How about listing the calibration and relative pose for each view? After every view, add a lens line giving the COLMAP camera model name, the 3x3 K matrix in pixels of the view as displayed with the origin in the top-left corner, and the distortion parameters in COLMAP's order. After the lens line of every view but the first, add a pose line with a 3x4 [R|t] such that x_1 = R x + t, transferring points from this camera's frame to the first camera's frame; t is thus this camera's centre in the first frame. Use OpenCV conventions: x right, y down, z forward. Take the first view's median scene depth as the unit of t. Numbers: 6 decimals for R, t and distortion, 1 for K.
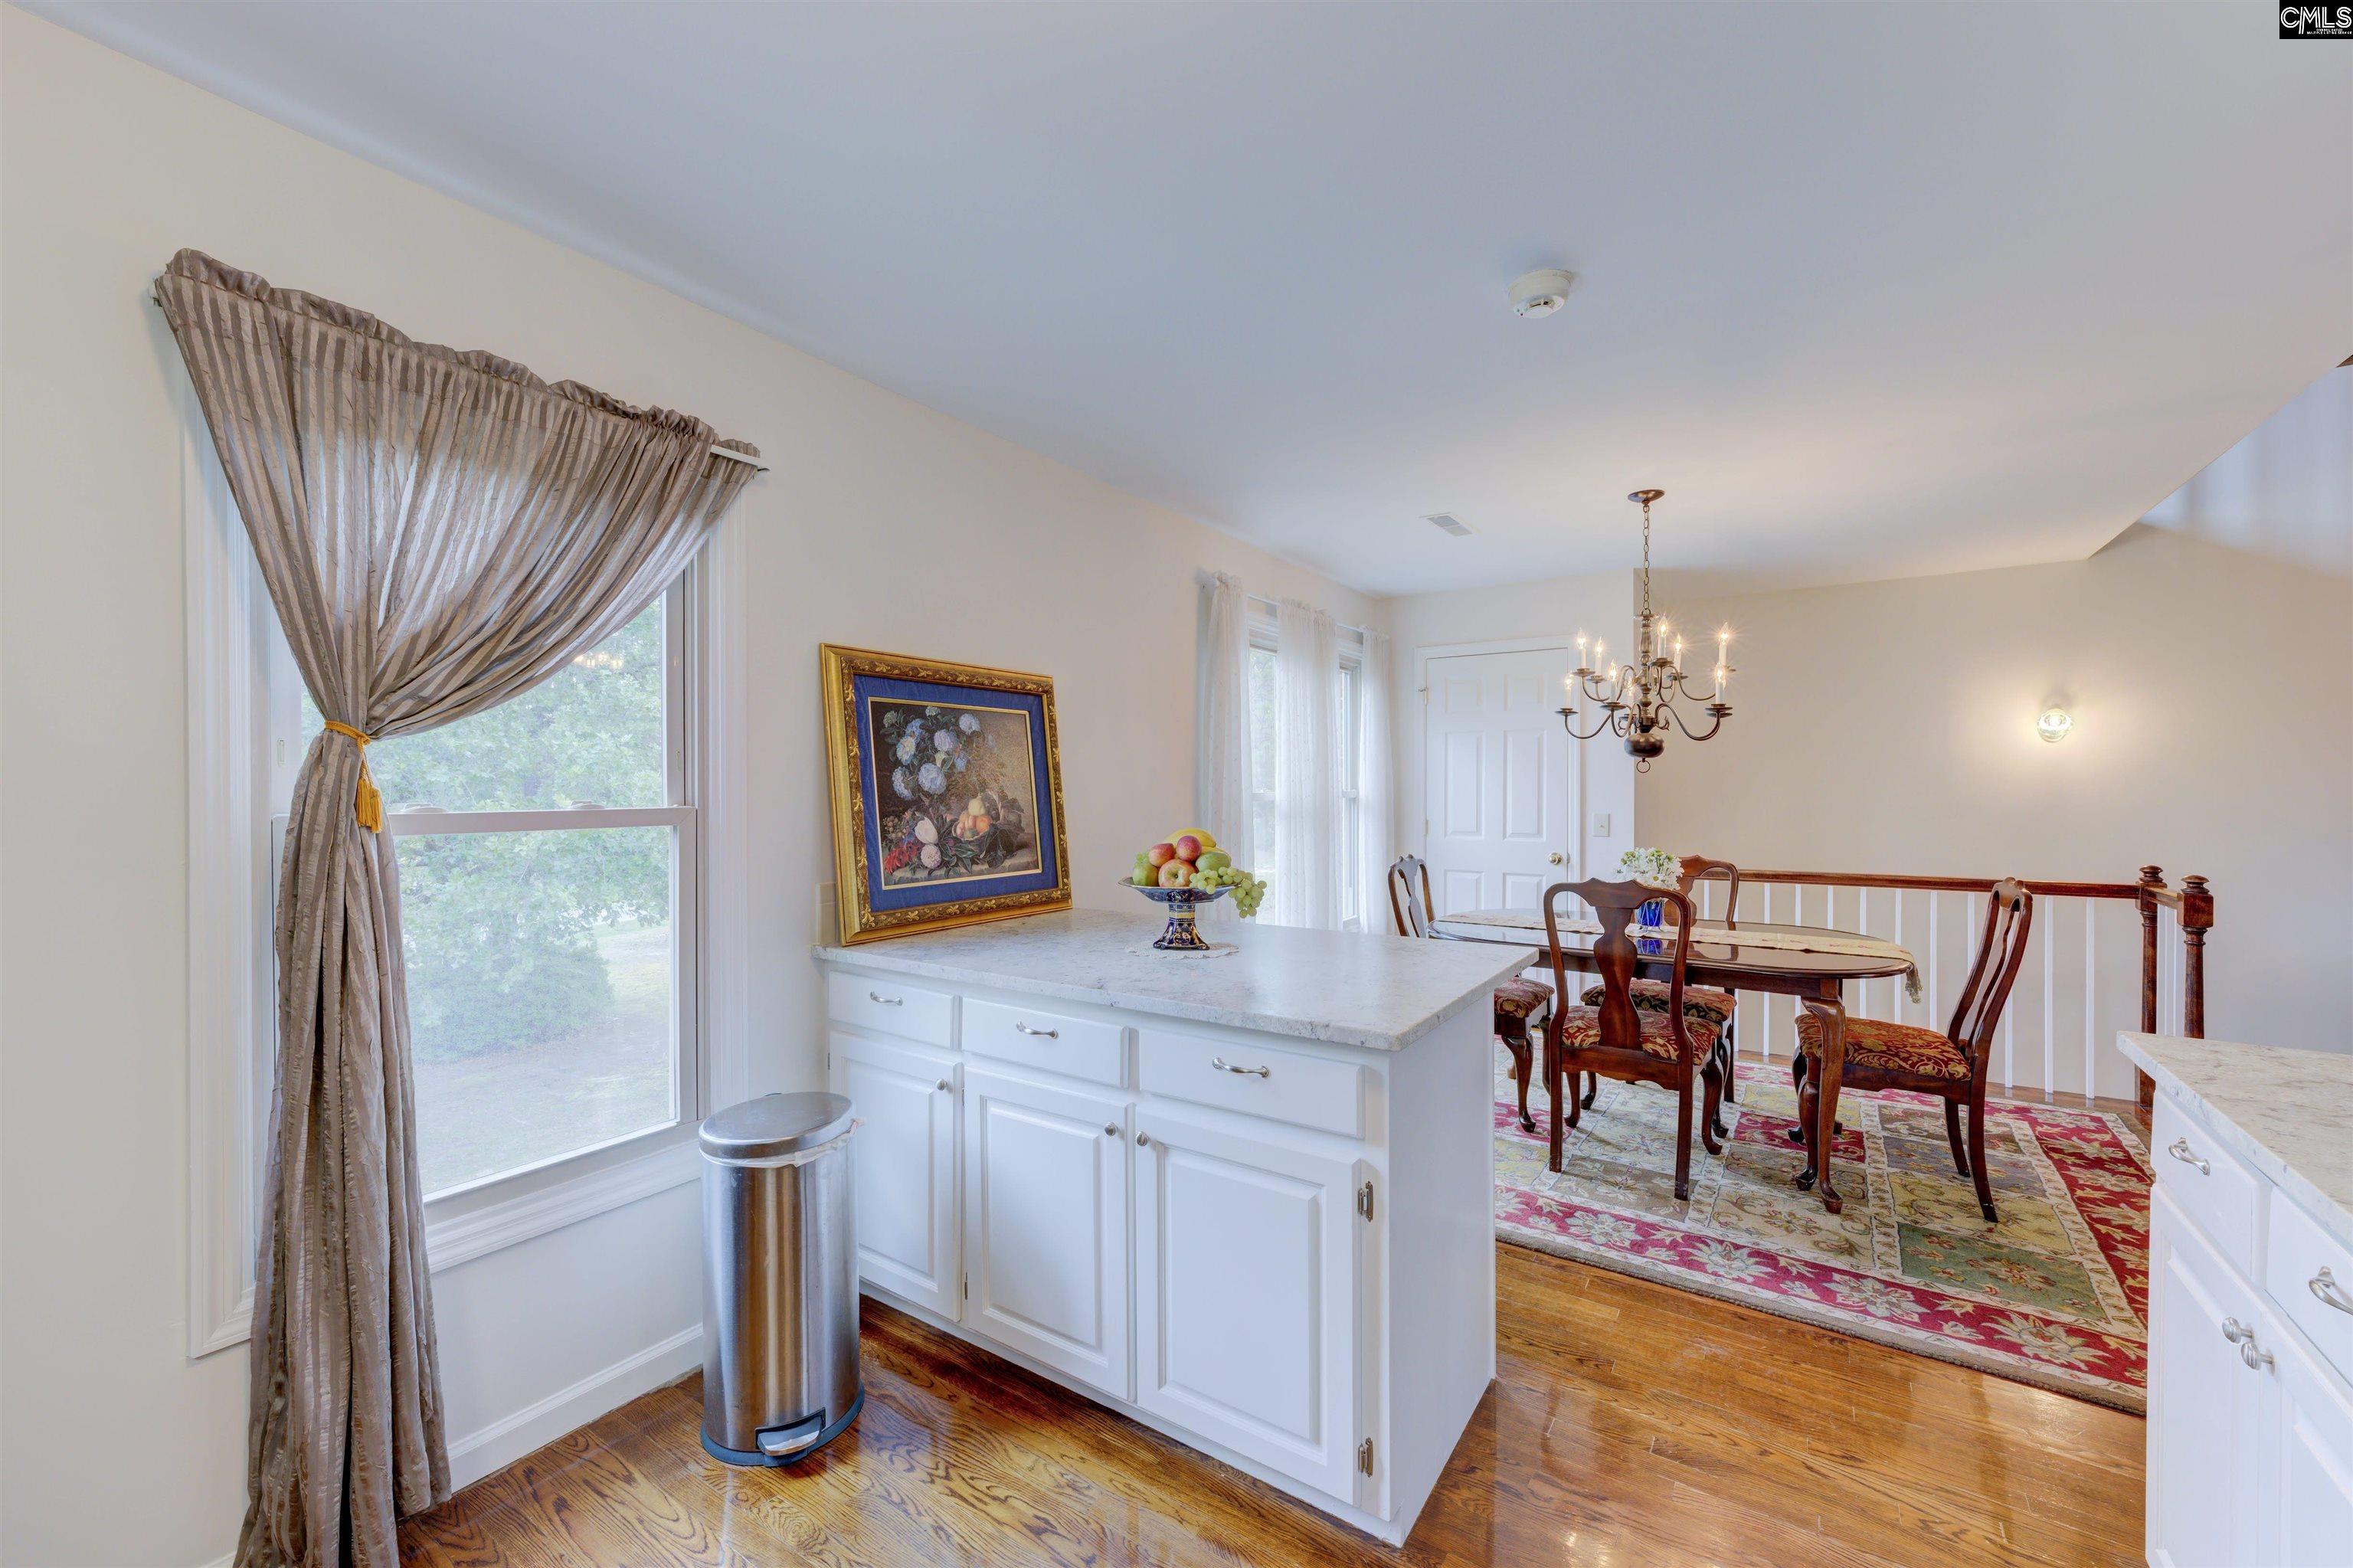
lens RADIAL K [[936.7, 0, 1186.4], [0, 936.7, 787.4], [0, 0, 1]] dist [-0.001759, 0.001315]
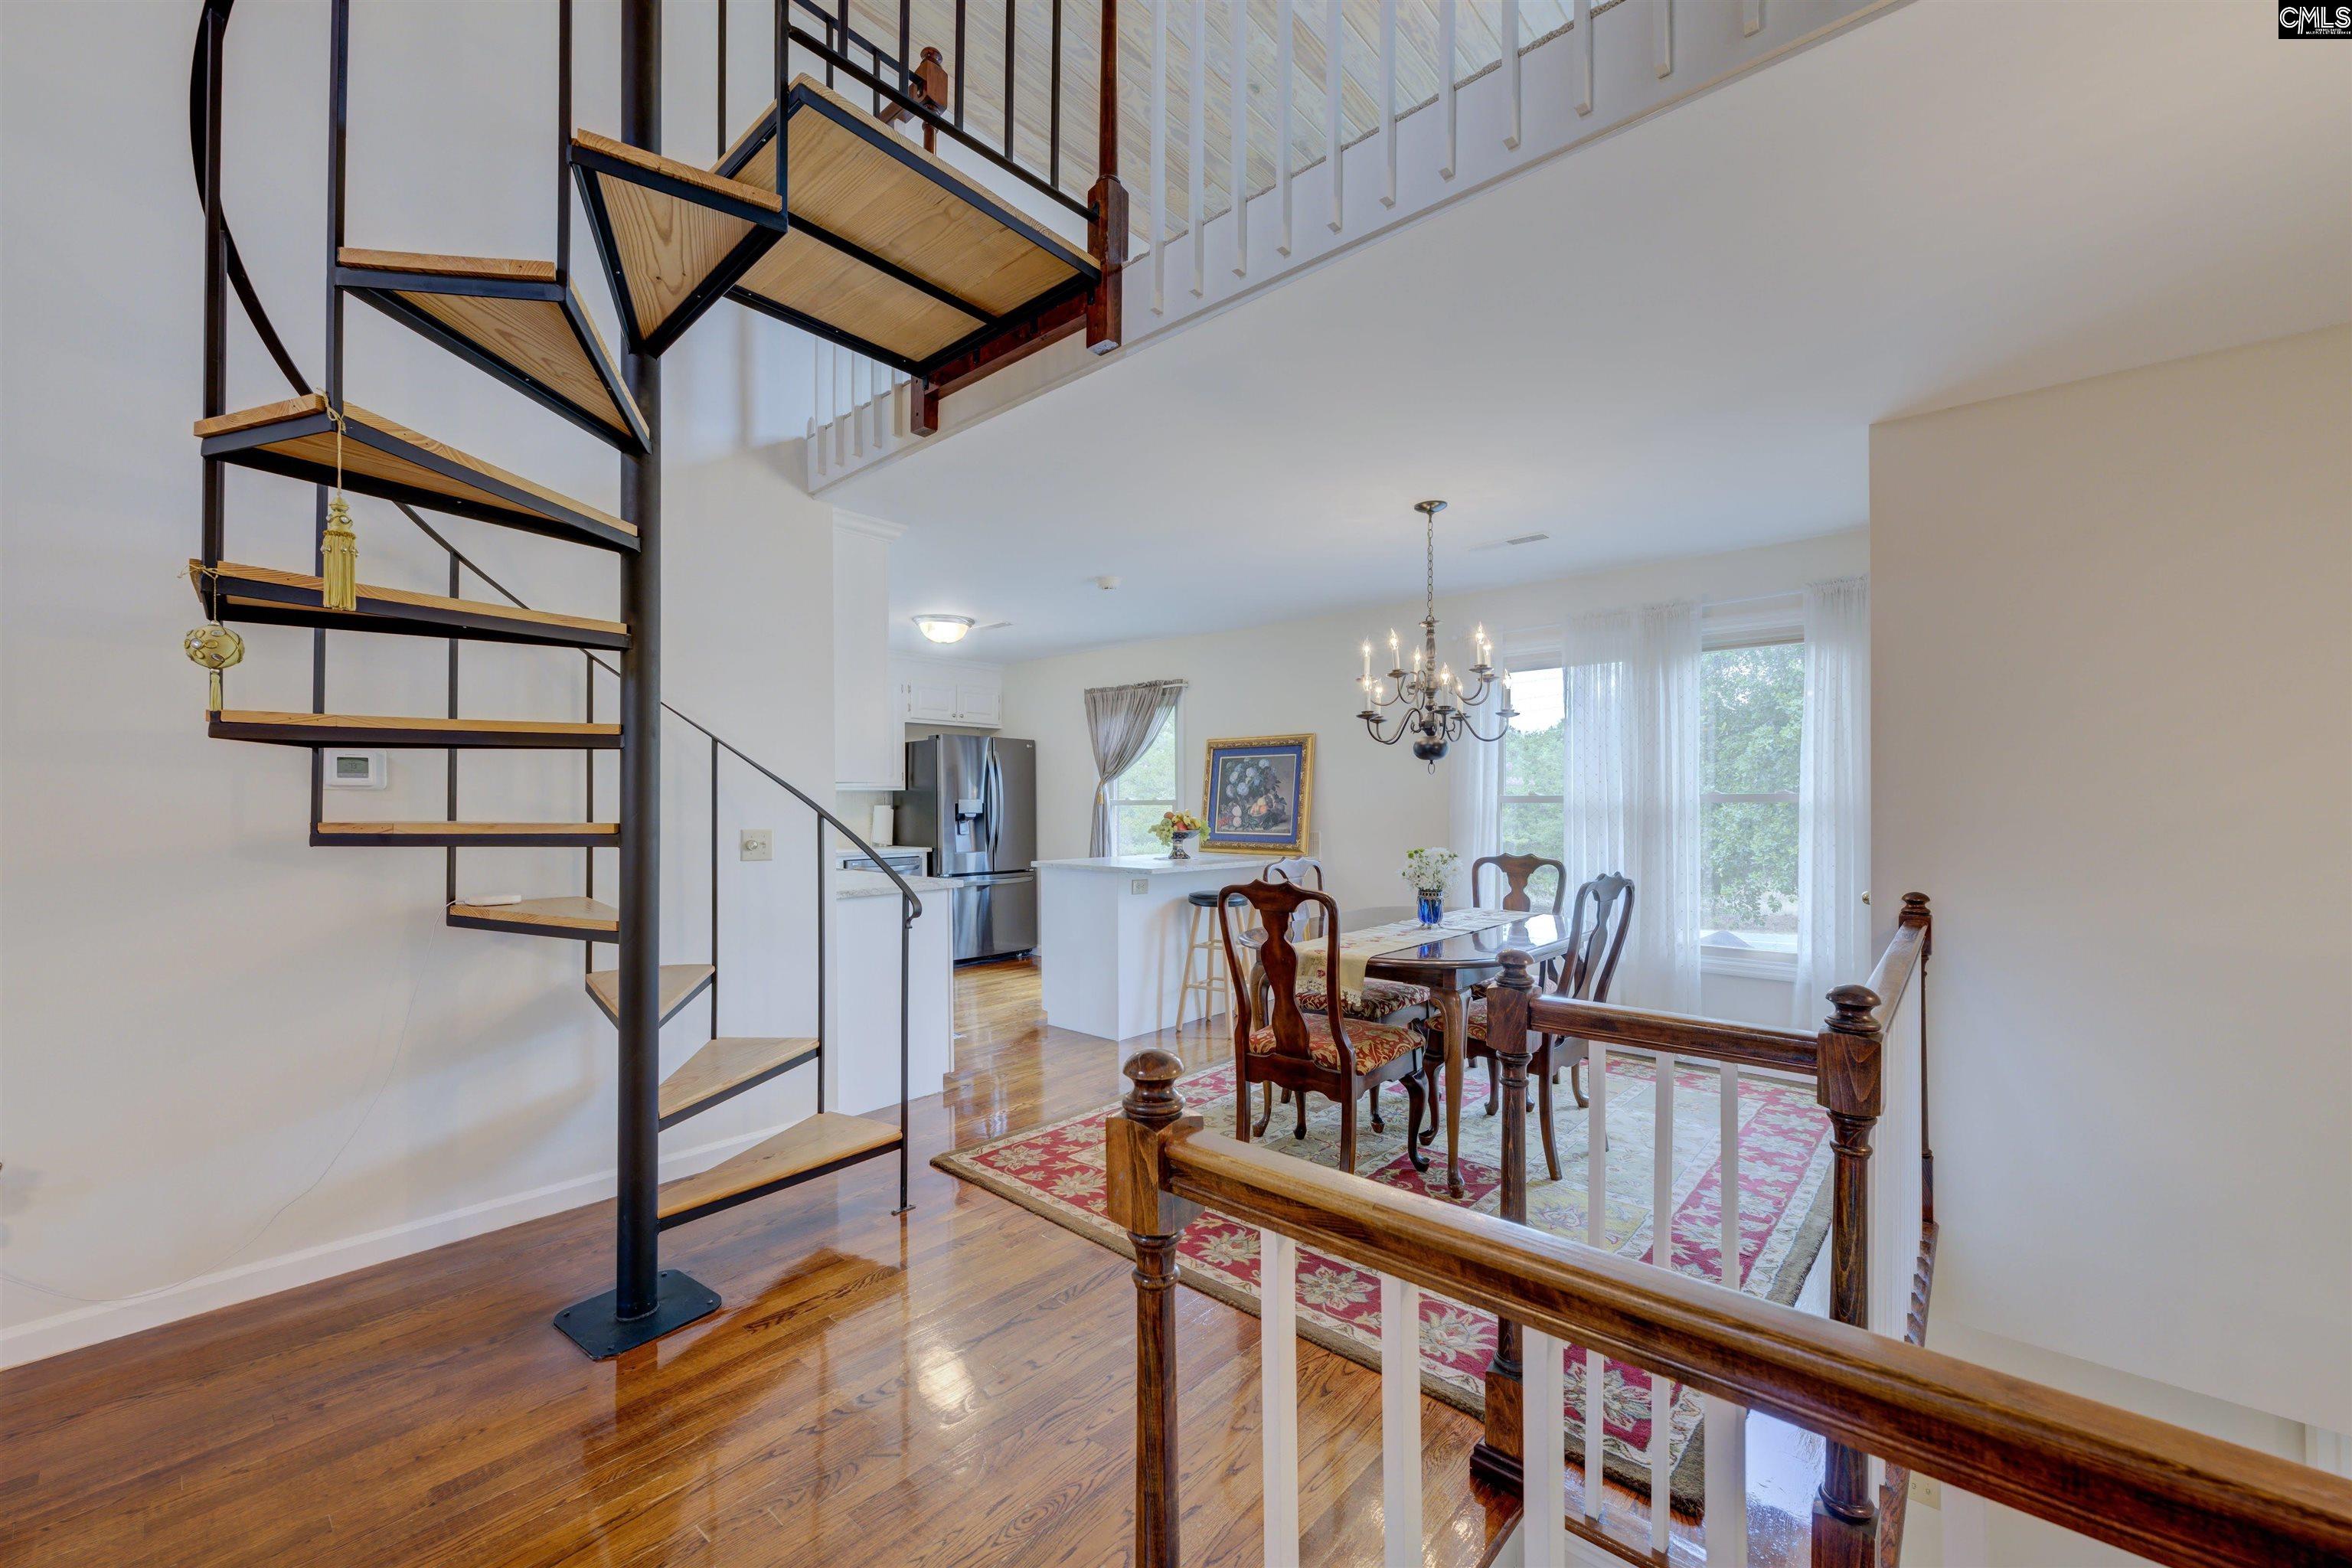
lens RADIAL K [[936.3, 0, 1155.4], [0, 936.3, 801.6], [0, 0, 1]] dist [-0.001759, 0.001315]
pose [[-0.145553, 0.000655, -0.989350, 2.054351], [-0.000741, 0.999999, 0.000771, 0.020359], [0.989350, 0.000846, -0.145552, 1.117520]]
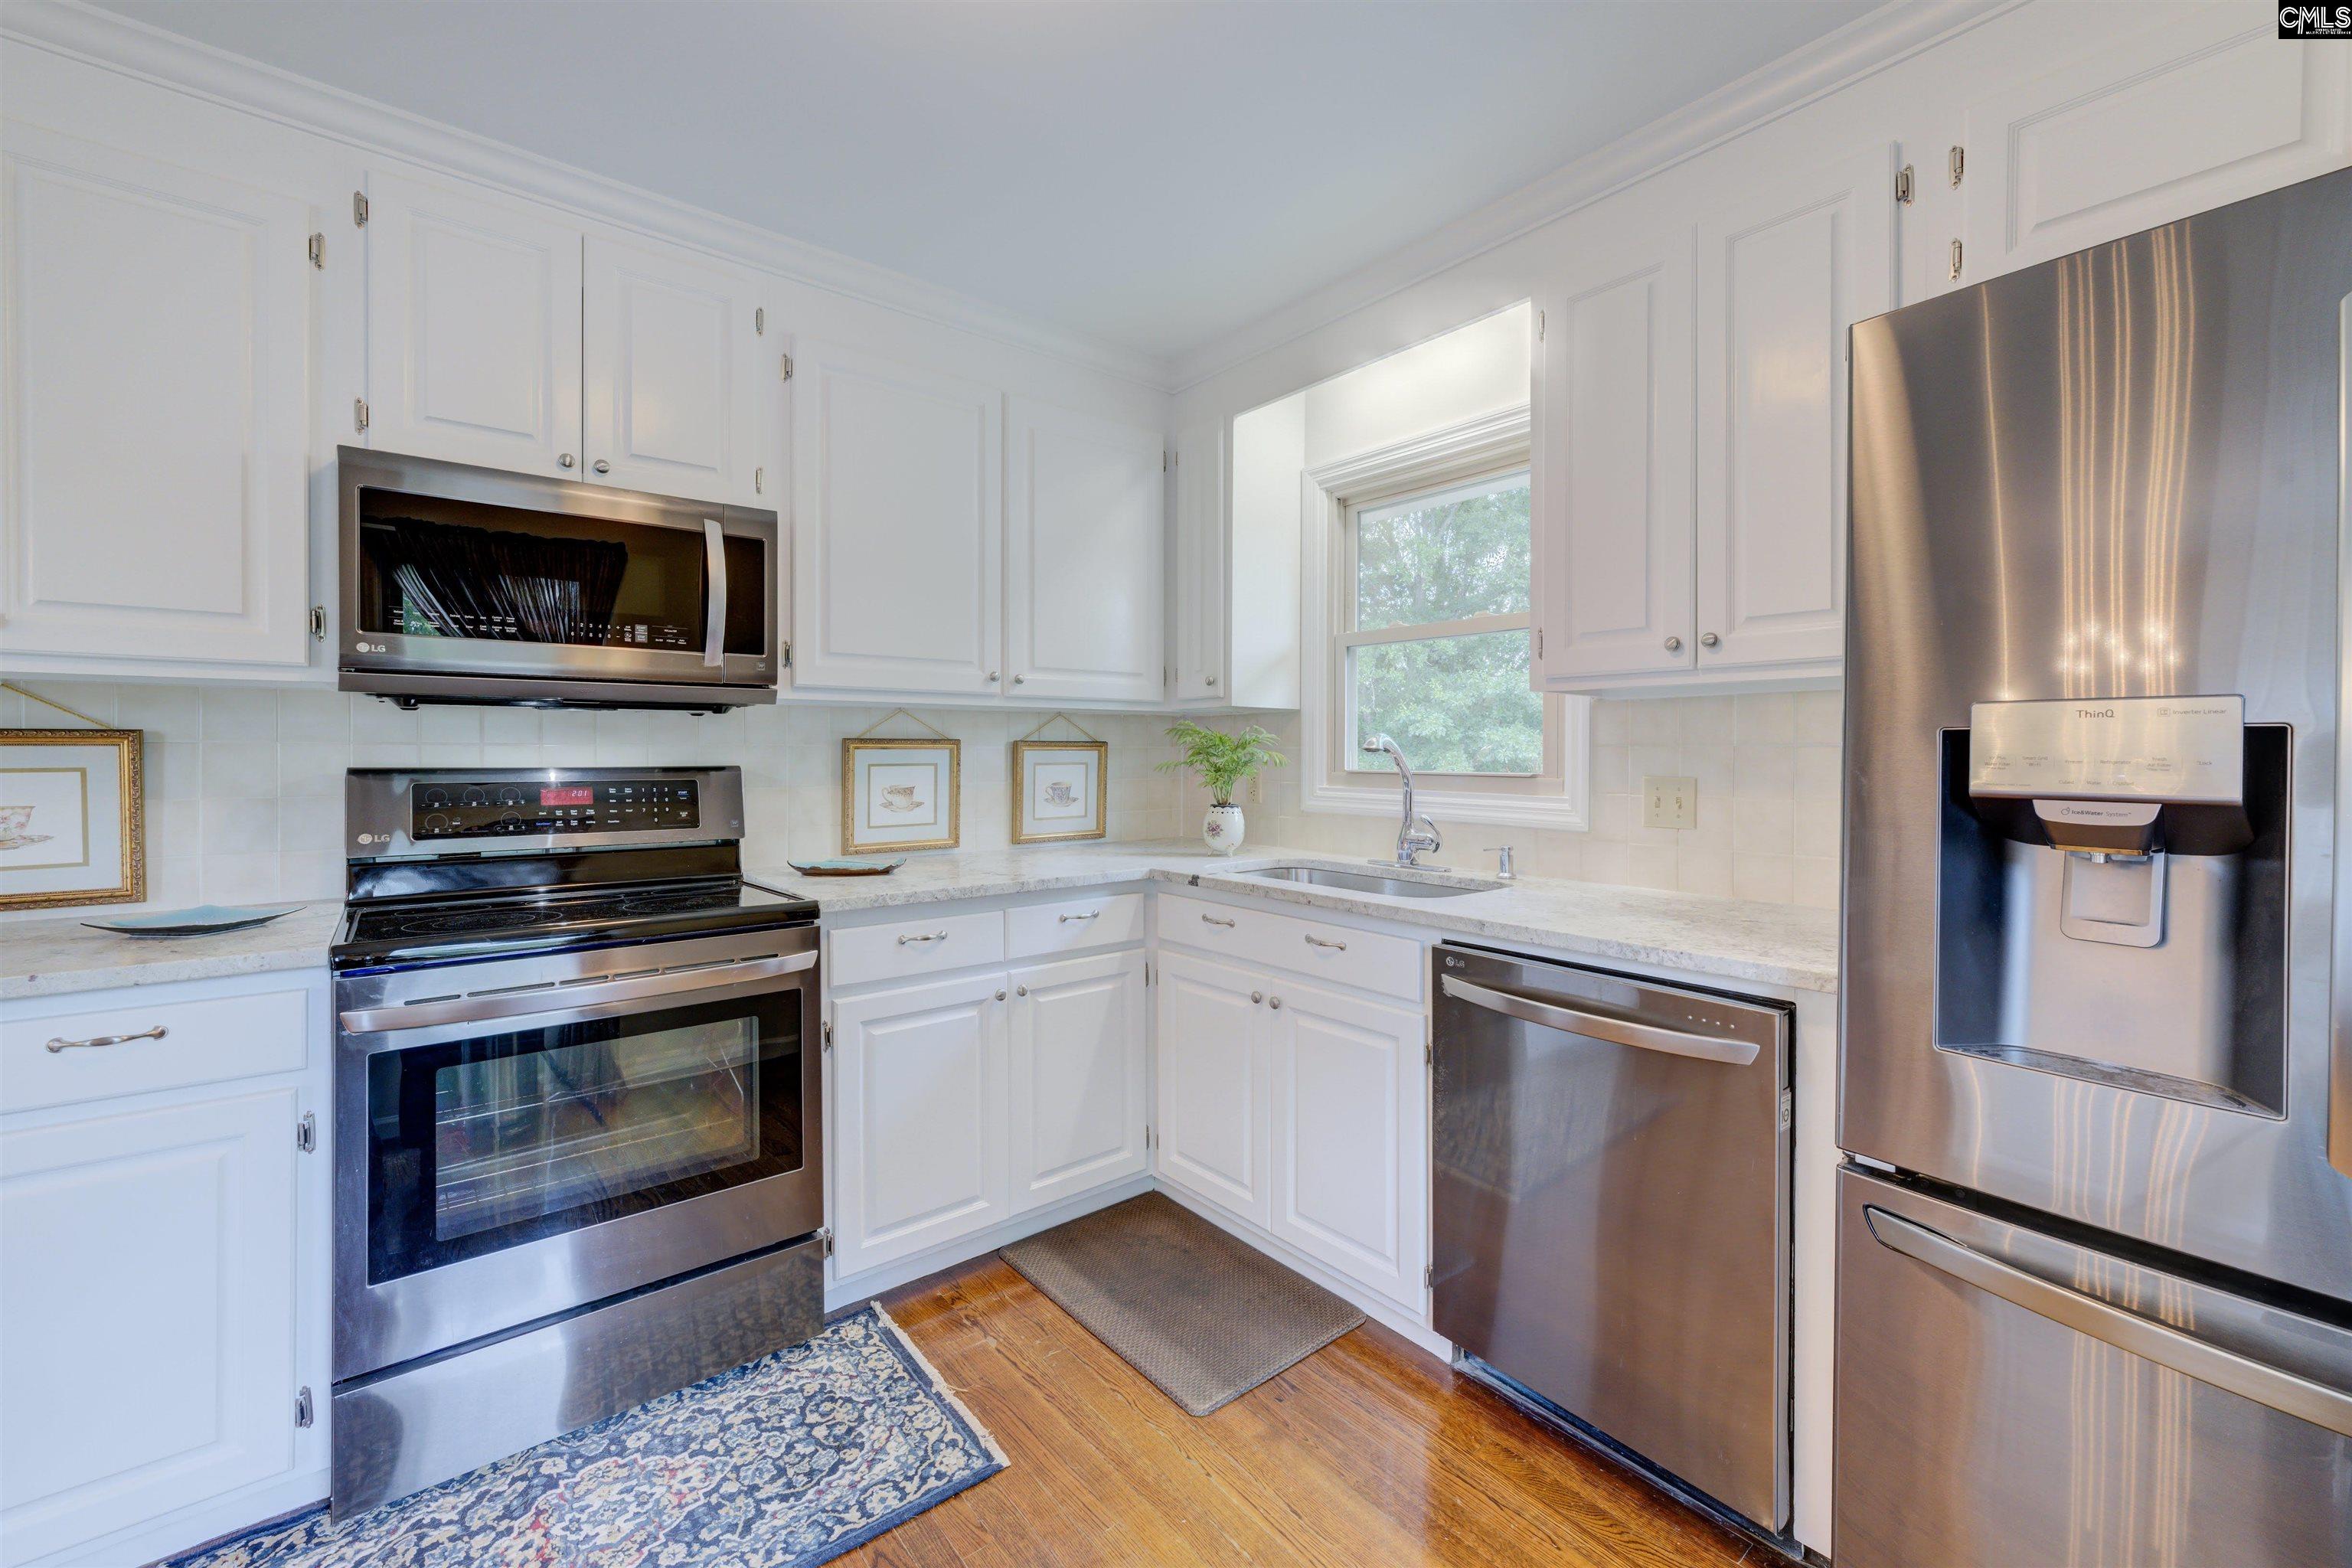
lens RADIAL K [[936.3, 0, 1207.8], [0, 936.3, 753.8], [0, 0, 1]] dist [-0.001759, 0.001315]
pose [[-0.959199, -0.001316, 0.282728, -0.263774], [0.000415, 0.999982, 0.006062, 0.035320], [-0.282731, 0.005932, -0.959181, 0.666635]]
